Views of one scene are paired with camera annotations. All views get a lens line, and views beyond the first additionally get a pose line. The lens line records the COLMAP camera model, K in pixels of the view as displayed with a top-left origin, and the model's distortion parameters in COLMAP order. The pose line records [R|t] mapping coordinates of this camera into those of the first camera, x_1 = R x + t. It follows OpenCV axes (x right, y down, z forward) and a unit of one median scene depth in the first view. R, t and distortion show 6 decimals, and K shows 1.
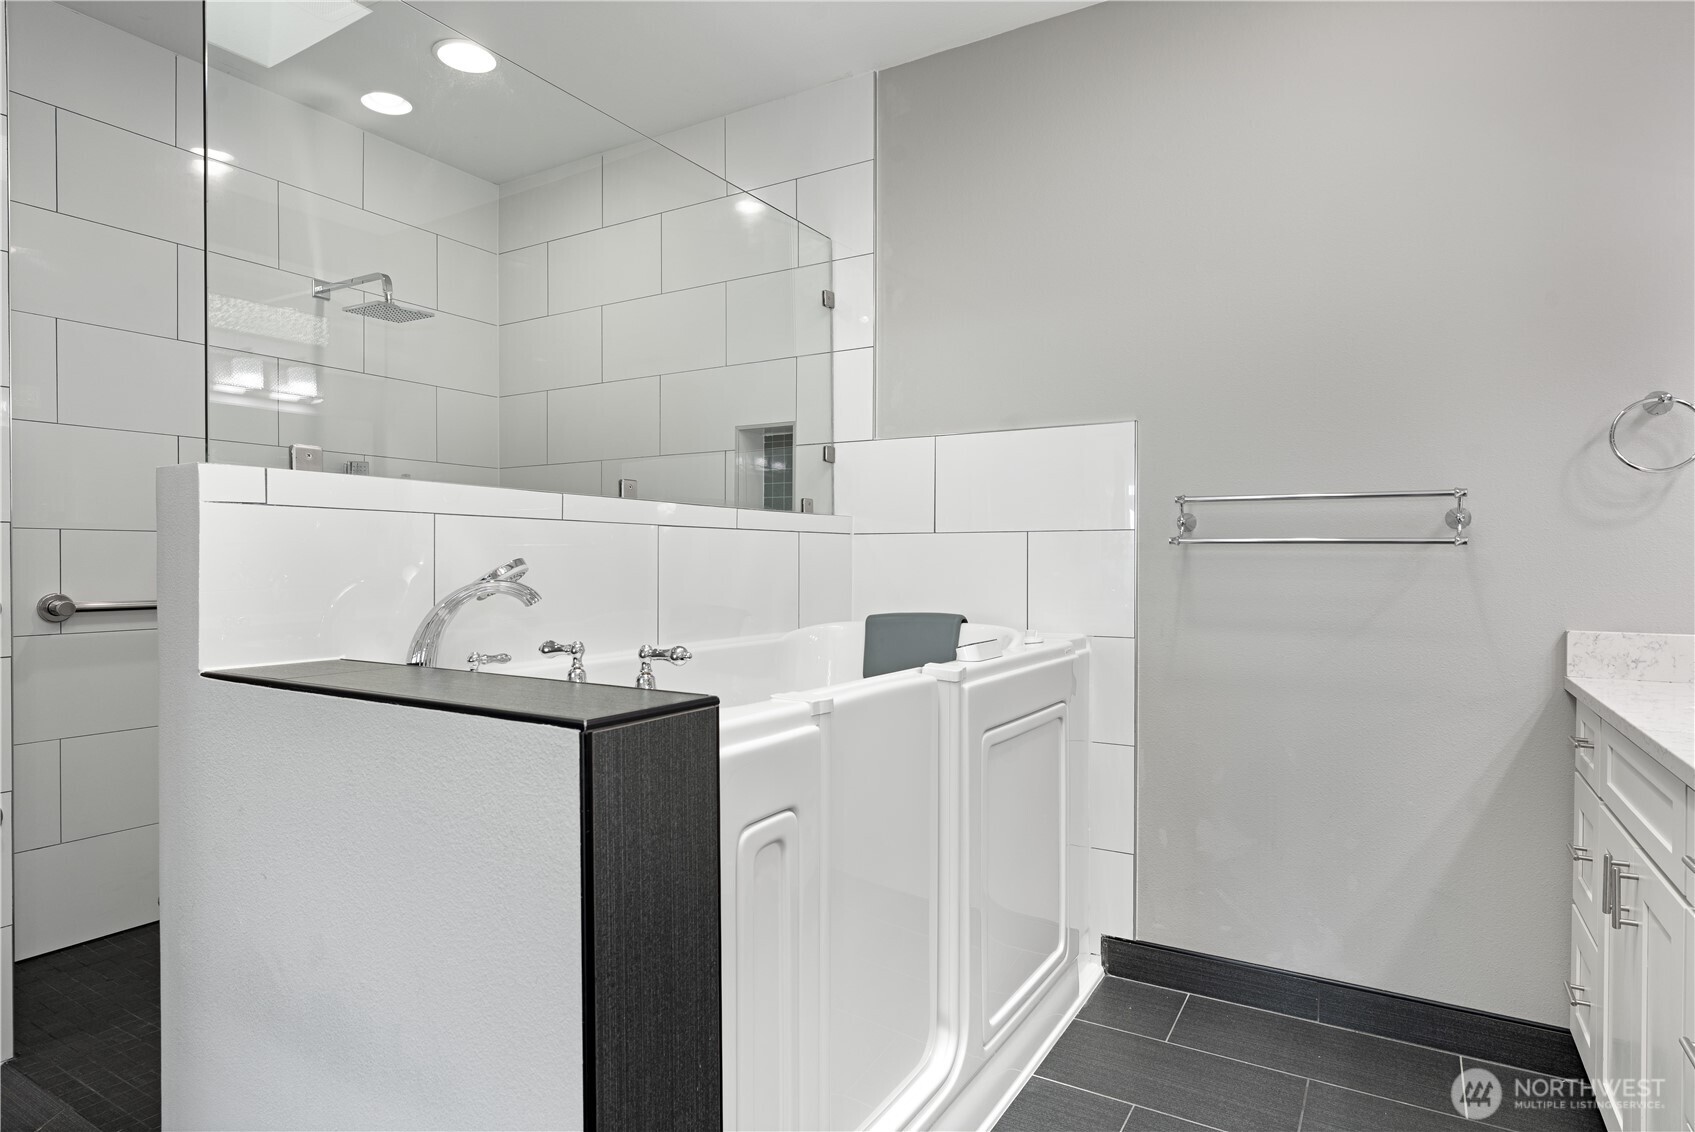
lens RADIAL K [[924.1, 0, 843.6], [0, 924.1, 571.0], [0, 0, 1]] dist [-0.000551, -0.000261]
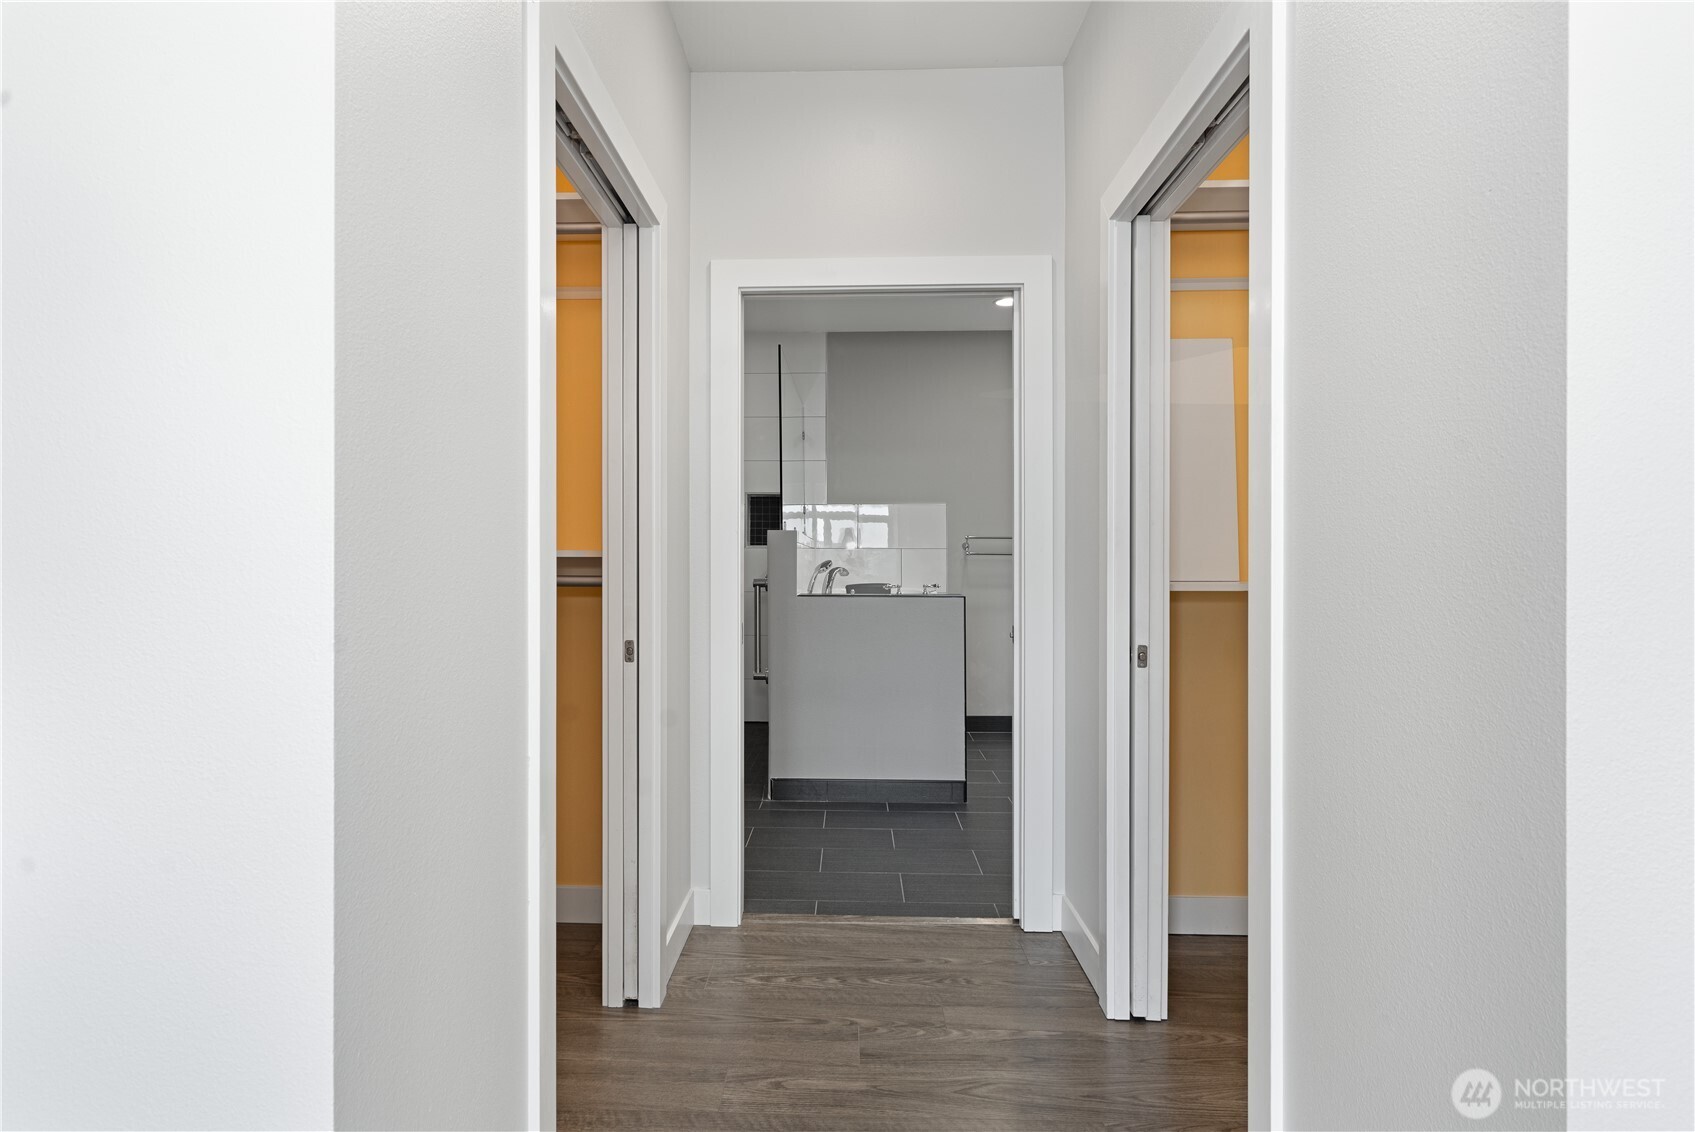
lens RADIAL K [[924.1, 0, 849.8], [0, 924.1, 567.0], [0, 0, 1]] dist [-0.000551, -0.000261]
pose [[0.860894, -0.005886, 0.508751, -1.168827], [0.010290, 0.999930, -0.005844, 0.016072], [-0.508681, 0.010266, 0.860894, -0.997069]]
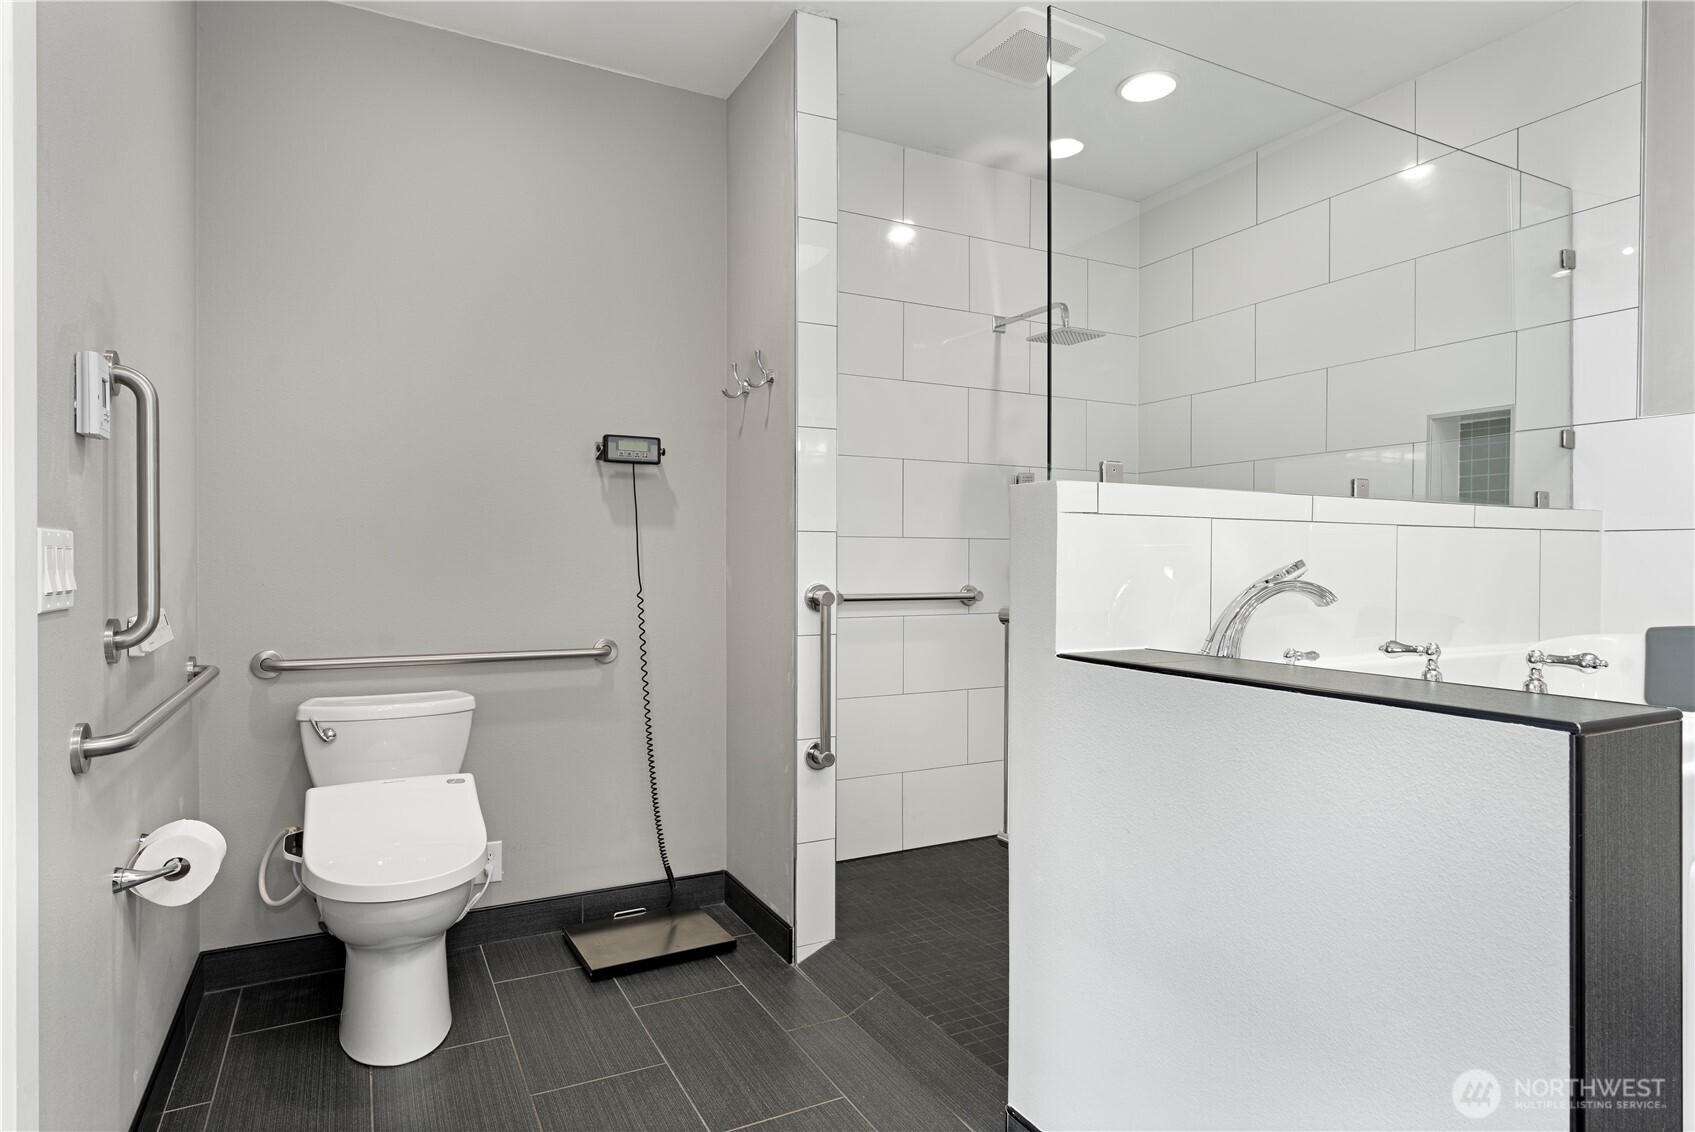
lens RADIAL K [[924.1, 0, 849.9], [0, 924.1, 573.4], [0, 0, 1]] dist [-0.000551, -0.000261]
pose [[0.859288, 0.008423, -0.511422, -0.171086], [-0.007670, 0.999964, 0.003582, 0.001448], [0.511434, 0.000844, 0.859322, -0.095975]]
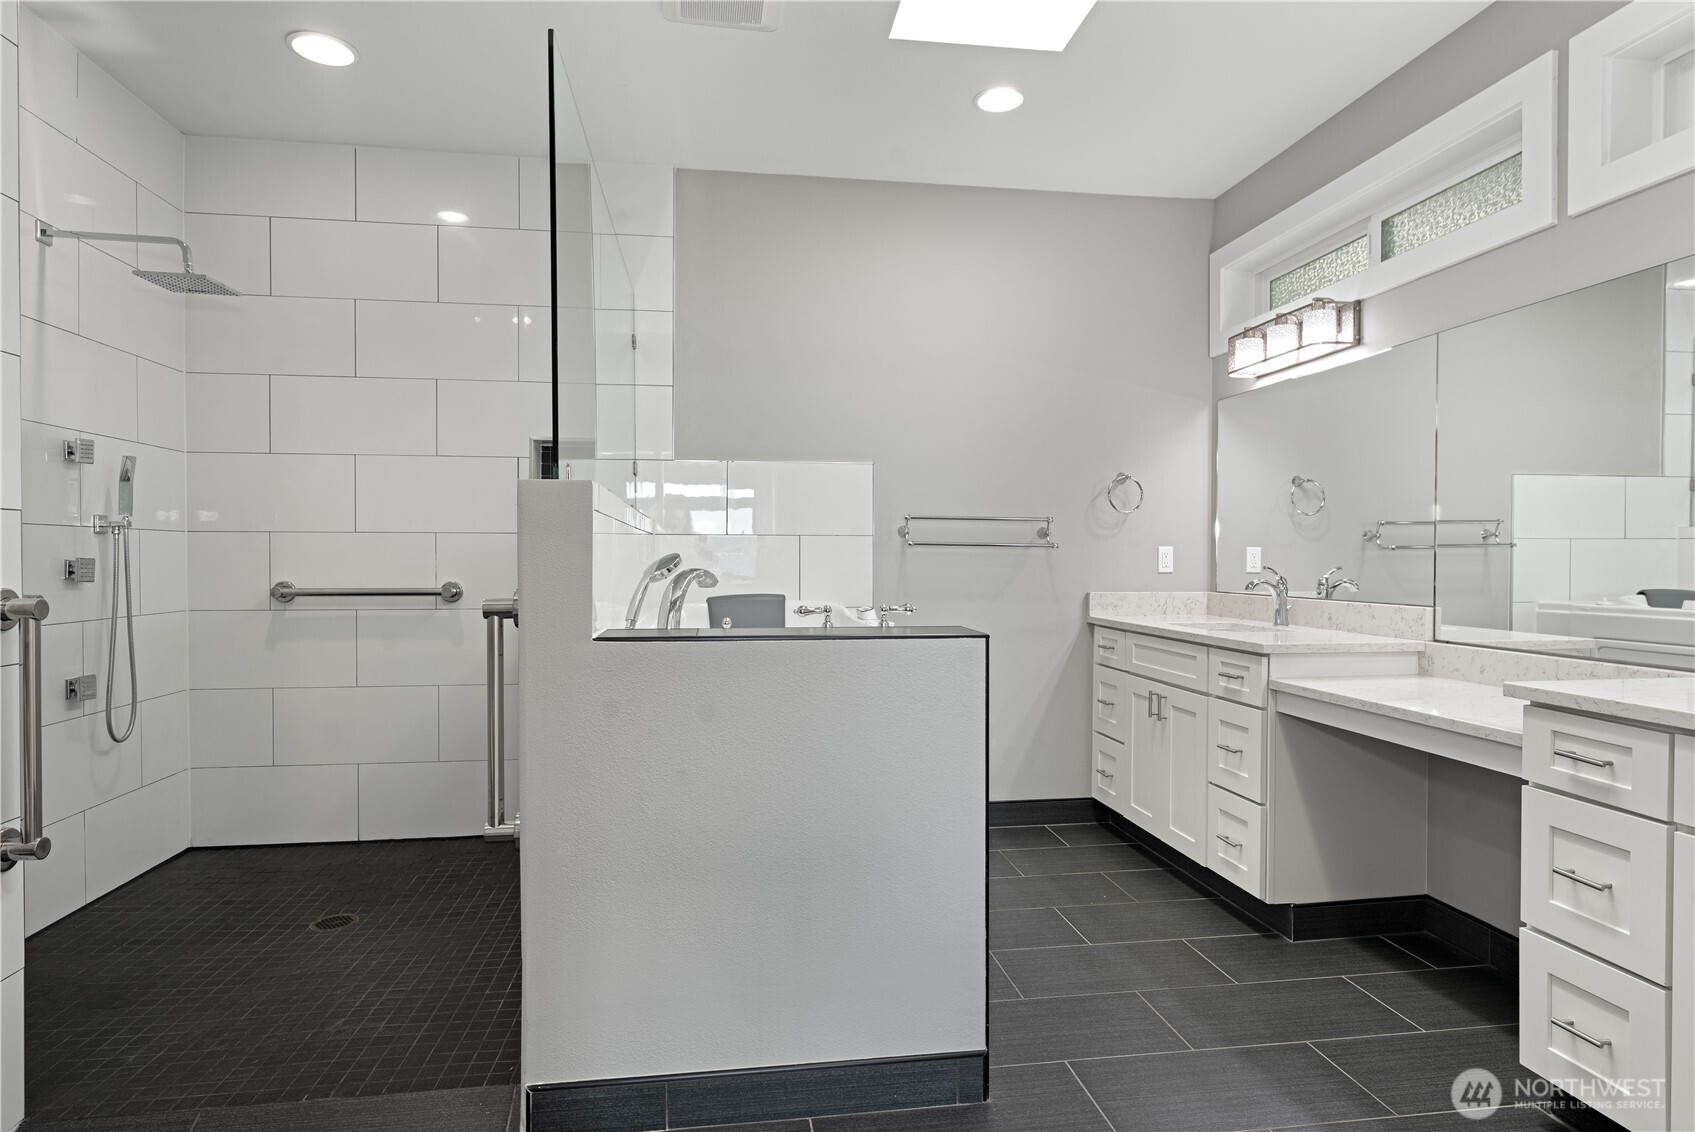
lens RADIAL K [[924.1, 0, 846.0], [0, 924.1, 567.0], [0, 0, 1]] dist [-0.000551, -0.000261]
pose [[0.772839, -0.006870, 0.634565, -0.683207], [0.005872, 0.999976, 0.003674, 0.001542], [-0.634575, 0.000887, 0.772861, -0.145151]]
